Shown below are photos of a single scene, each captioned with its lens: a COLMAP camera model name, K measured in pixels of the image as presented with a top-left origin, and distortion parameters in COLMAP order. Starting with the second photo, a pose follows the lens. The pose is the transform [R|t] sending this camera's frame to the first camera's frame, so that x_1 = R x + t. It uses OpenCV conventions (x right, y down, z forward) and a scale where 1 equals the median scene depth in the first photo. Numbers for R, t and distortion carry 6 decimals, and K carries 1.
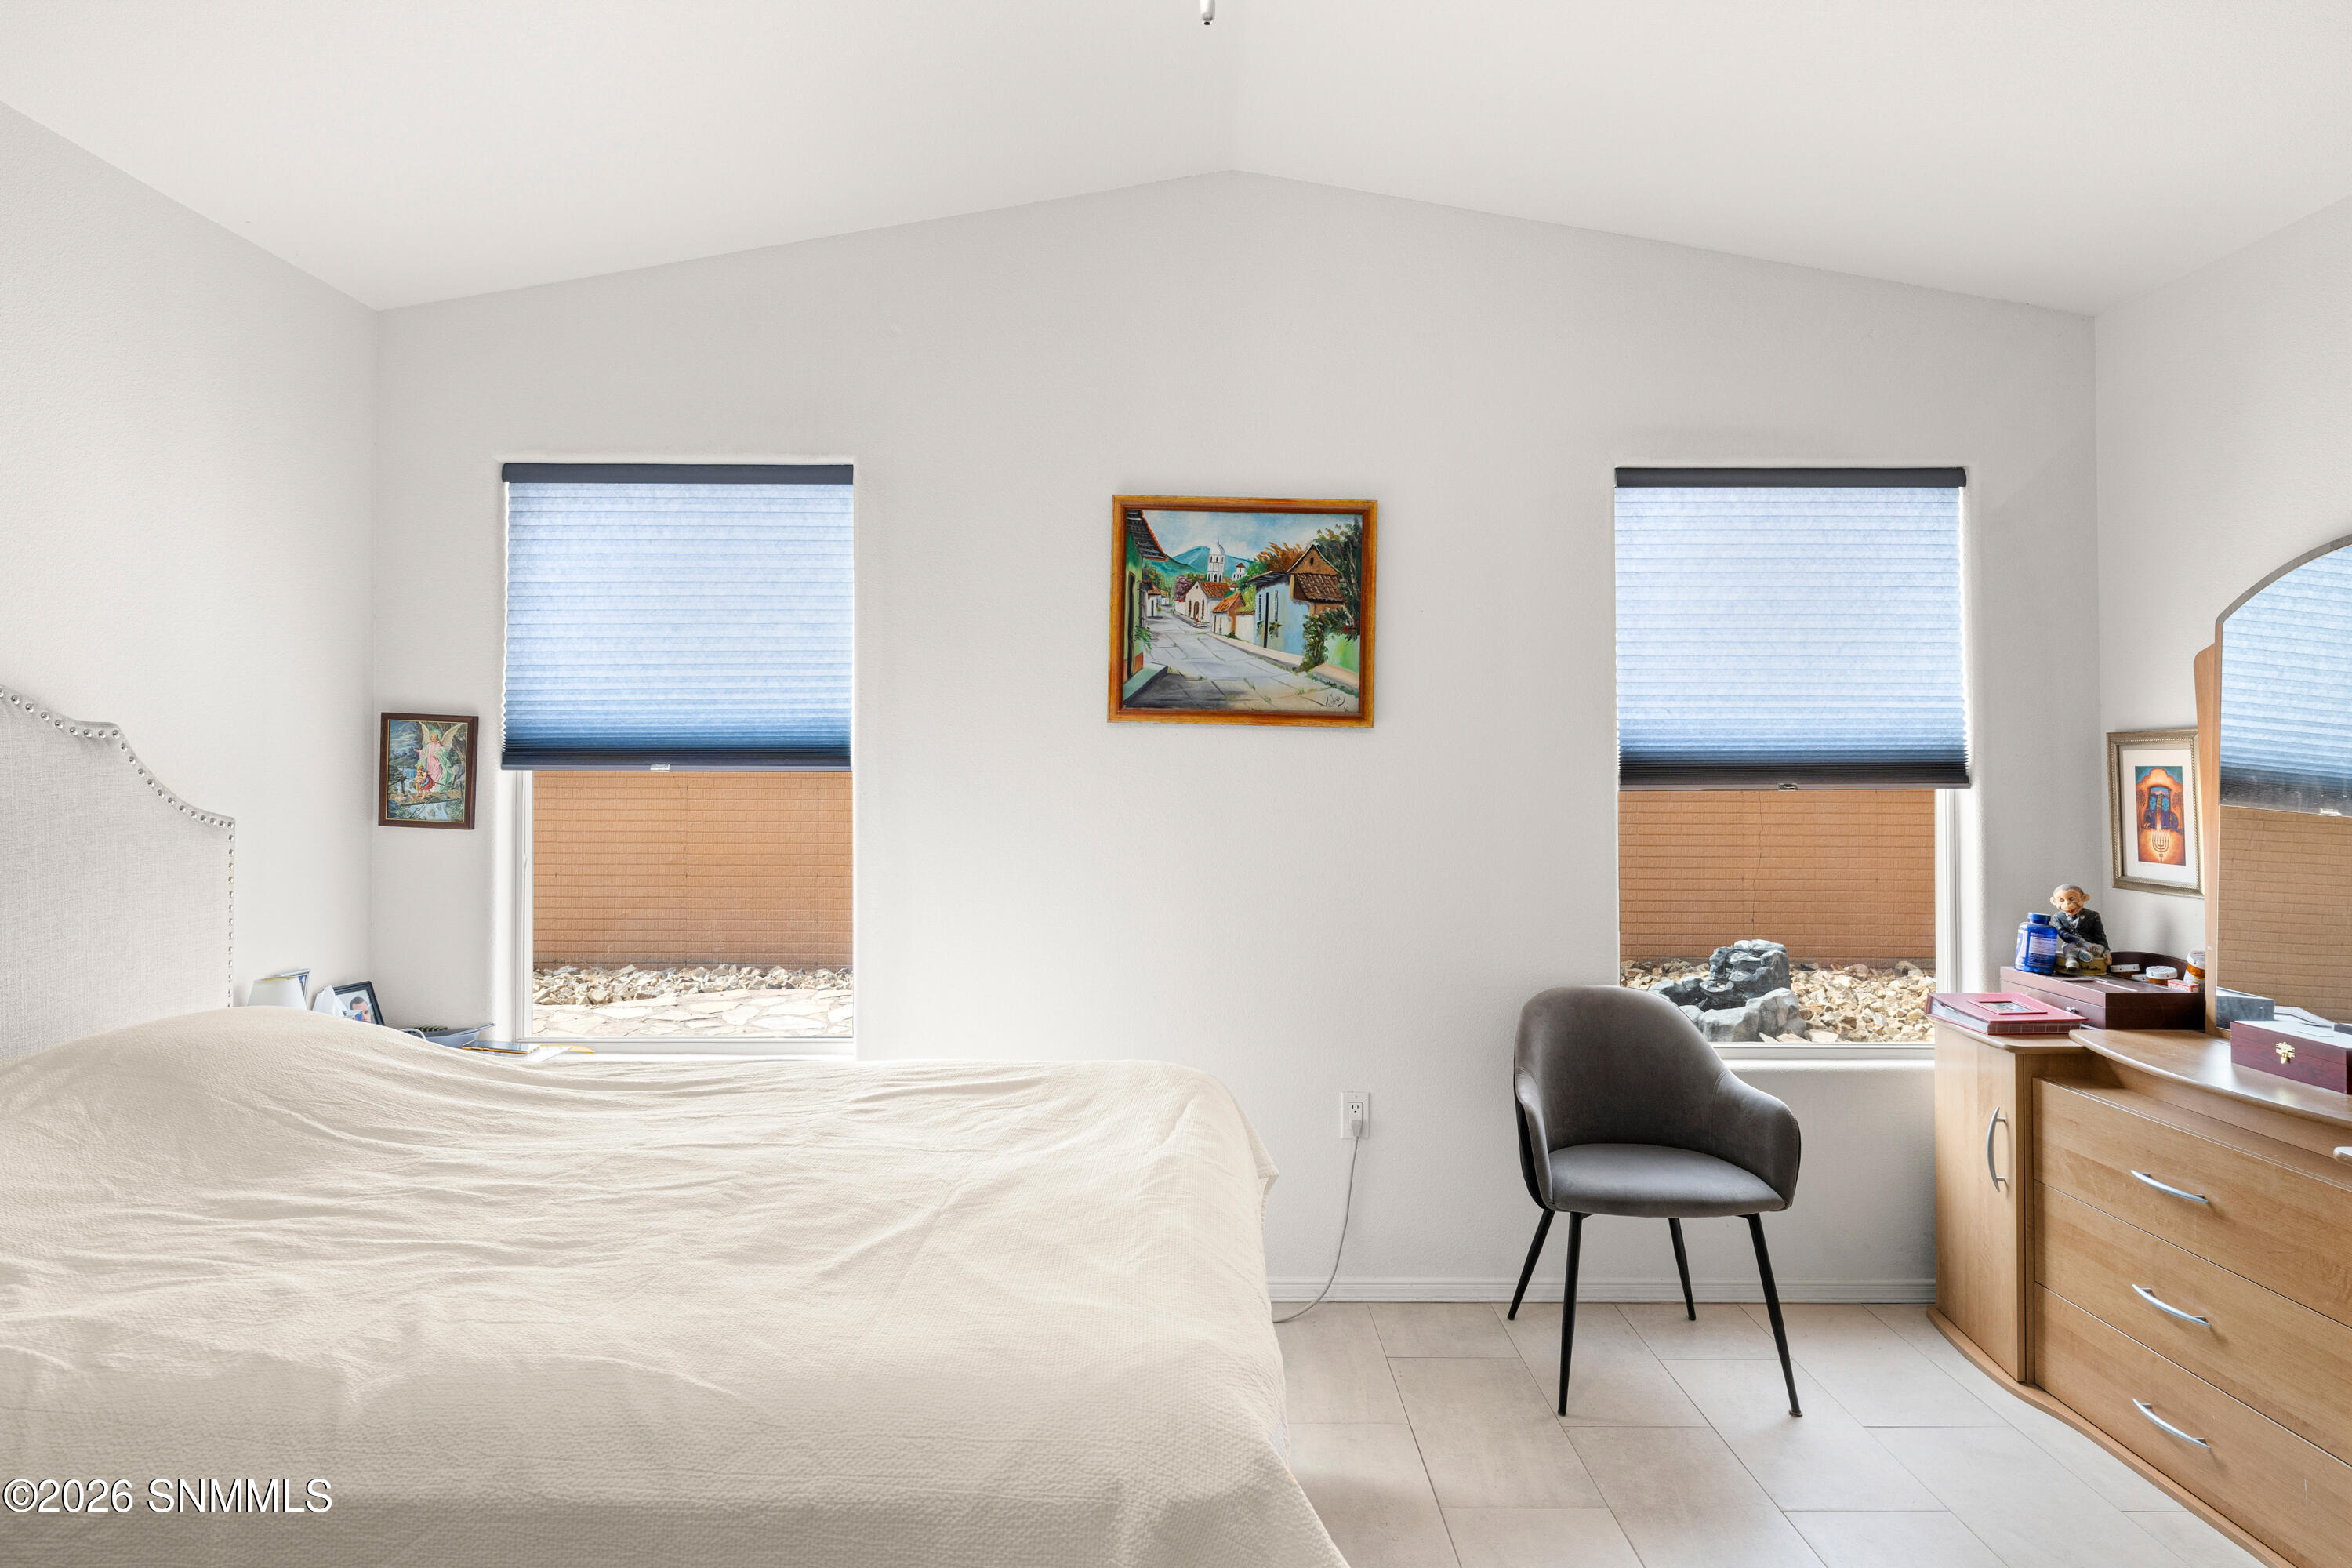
lens RADIAL K [[1335.2, 0, 1173.3], [0, 1335.2, 770.2], [0, 0, 1]] dist [0.004647, 0.000664]
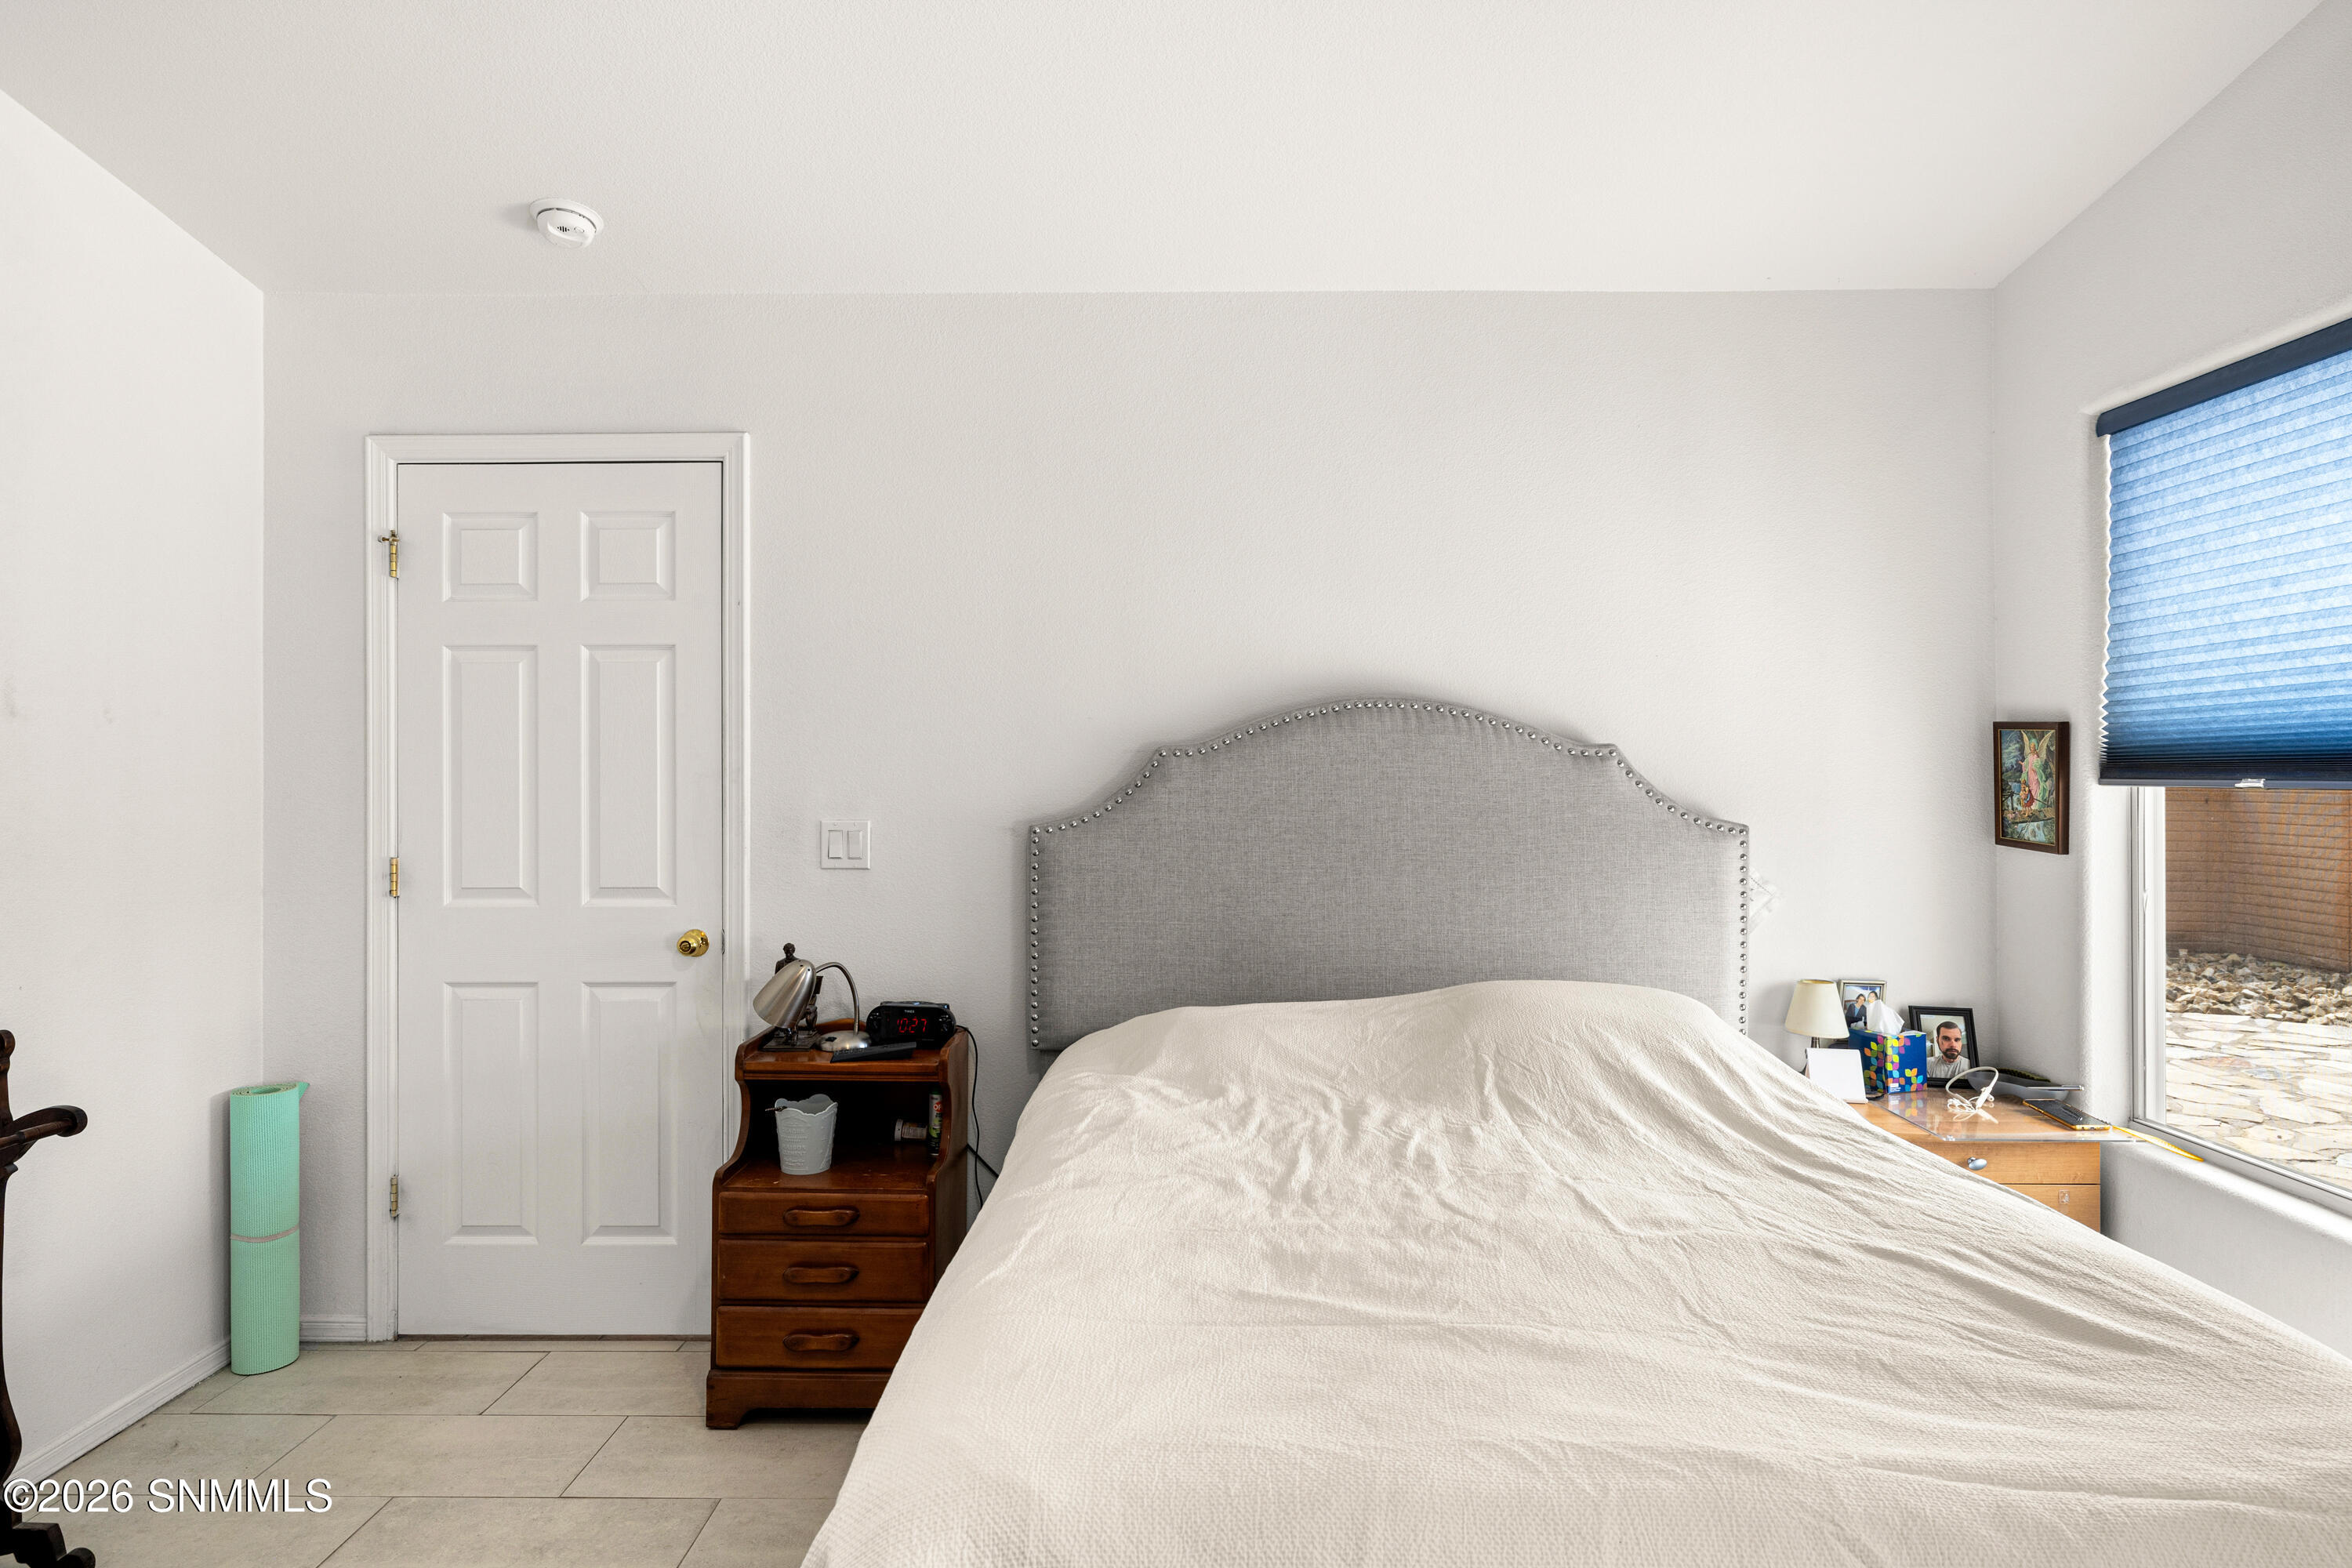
lens RADIAL K [[1335.2, 0, 1173.3], [0, 1335.2, 770.2], [0, 0, 1]] dist [0.004647, 0.000664]
pose [[-0.004291, -0.003239, -0.999986, 0.333668], [-0.007355, 0.999968, -0.003207, -0.002571], [0.999964, 0.007341, -0.004315, 0.434787]]
